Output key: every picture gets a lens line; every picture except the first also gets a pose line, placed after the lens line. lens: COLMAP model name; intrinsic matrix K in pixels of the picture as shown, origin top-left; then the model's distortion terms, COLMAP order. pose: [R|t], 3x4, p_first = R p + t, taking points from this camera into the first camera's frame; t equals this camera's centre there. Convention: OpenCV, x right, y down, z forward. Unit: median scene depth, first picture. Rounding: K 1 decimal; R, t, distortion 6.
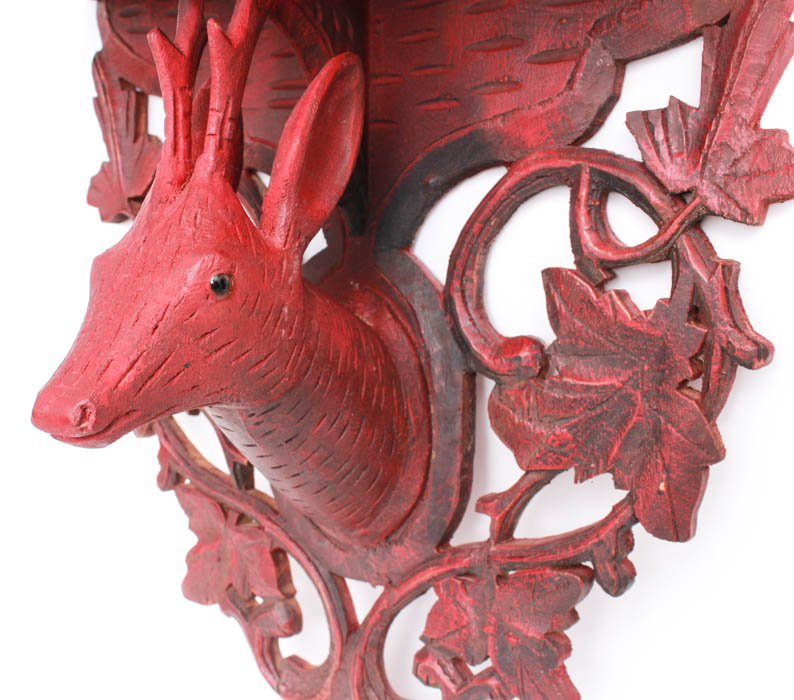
lens RADIAL K [[1031.8, 0, 260.9], [0, 1031.8, 353.6], [0, 0, 1]] dist [-0.104867, 0.000000]
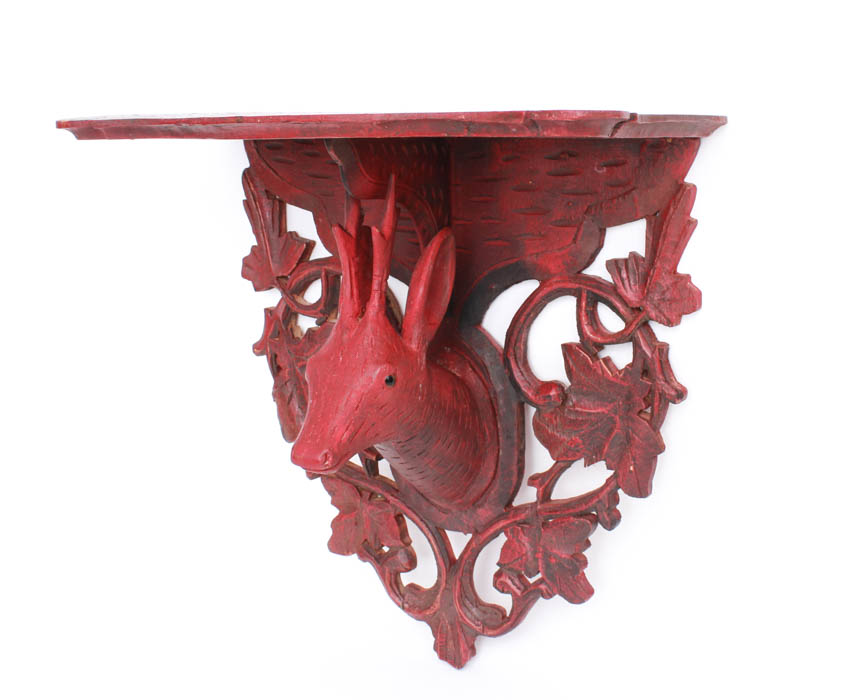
lens RADIAL K [[1359.9, 0, 446.2], [0, 1359.9, 298.8], [0, 0, 1]] dist [-0.155909, 0.000000]
pose [[0.984778, -0.050095, 0.166442, -0.276972], [0.041151, 0.997539, 0.056760, -0.283891], [-0.168876, -0.049047, 0.984416, -1.149414]]
